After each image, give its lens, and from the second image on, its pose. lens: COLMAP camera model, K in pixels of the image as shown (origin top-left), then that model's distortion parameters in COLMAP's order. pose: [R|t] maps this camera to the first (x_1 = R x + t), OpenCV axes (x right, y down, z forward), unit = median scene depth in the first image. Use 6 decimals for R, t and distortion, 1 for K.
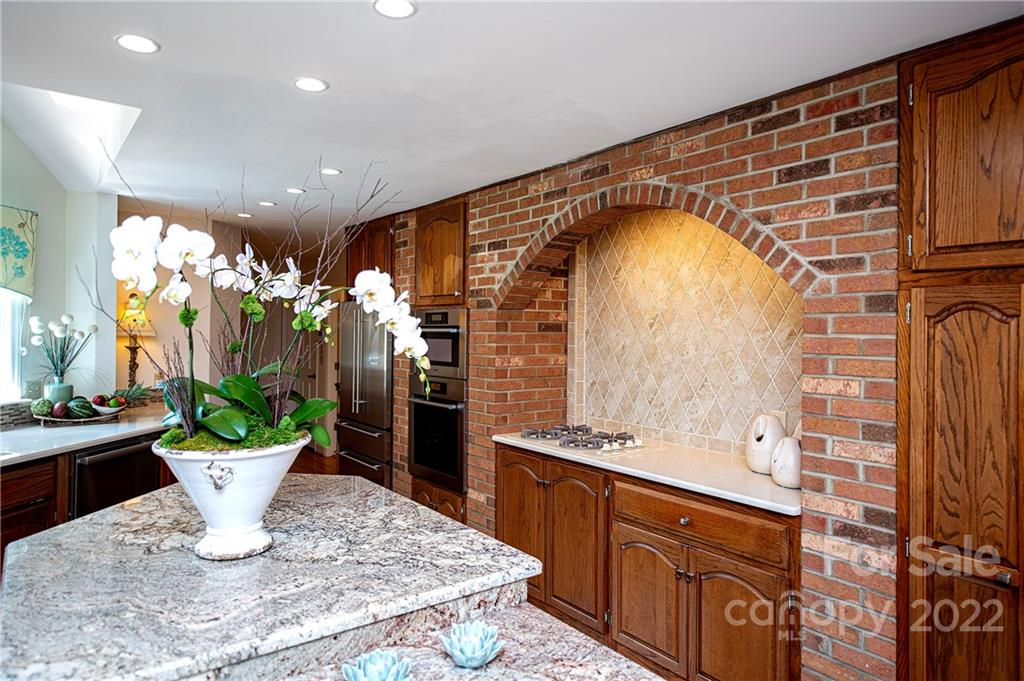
lens RADIAL K [[632.8, 0, 512.9], [0, 632.8, 326.1], [0, 0, 1]] dist [0.019304, -0.001003]
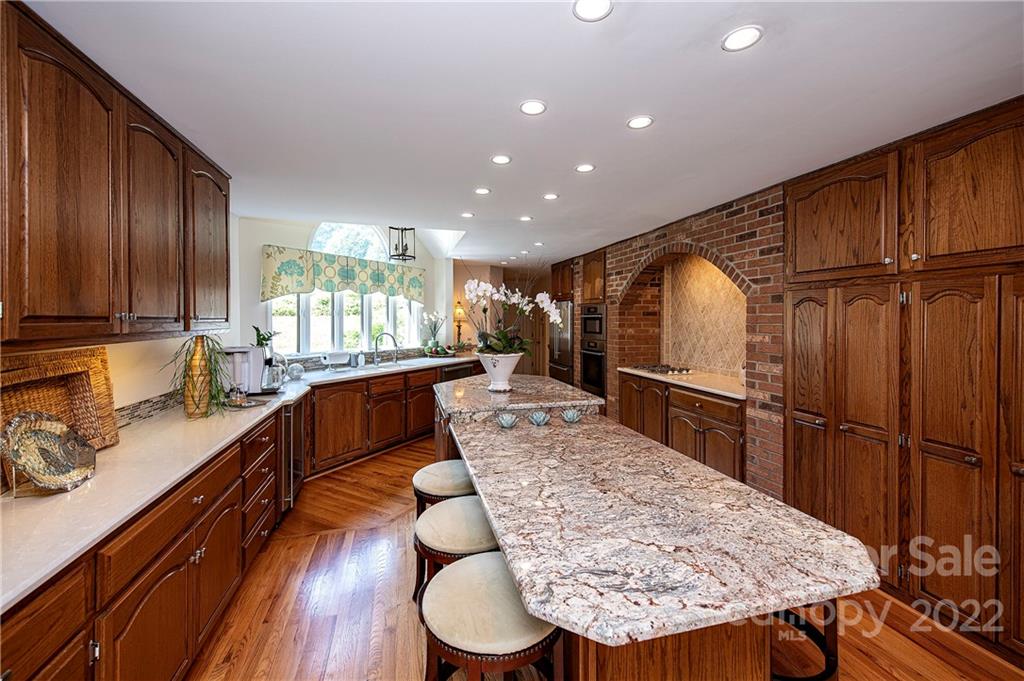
lens RADIAL K [[414.2, 0, 511.7], [0, 414.2, 315.8], [0, 0, 1]] dist [0.003724, -0.000460]
pose [[0.925785, -0.013332, -0.377814, 0.198174], [0.012699, 0.999911, -0.004169, 0.011285], [0.377836, -0.000938, 0.925872, -0.437021]]
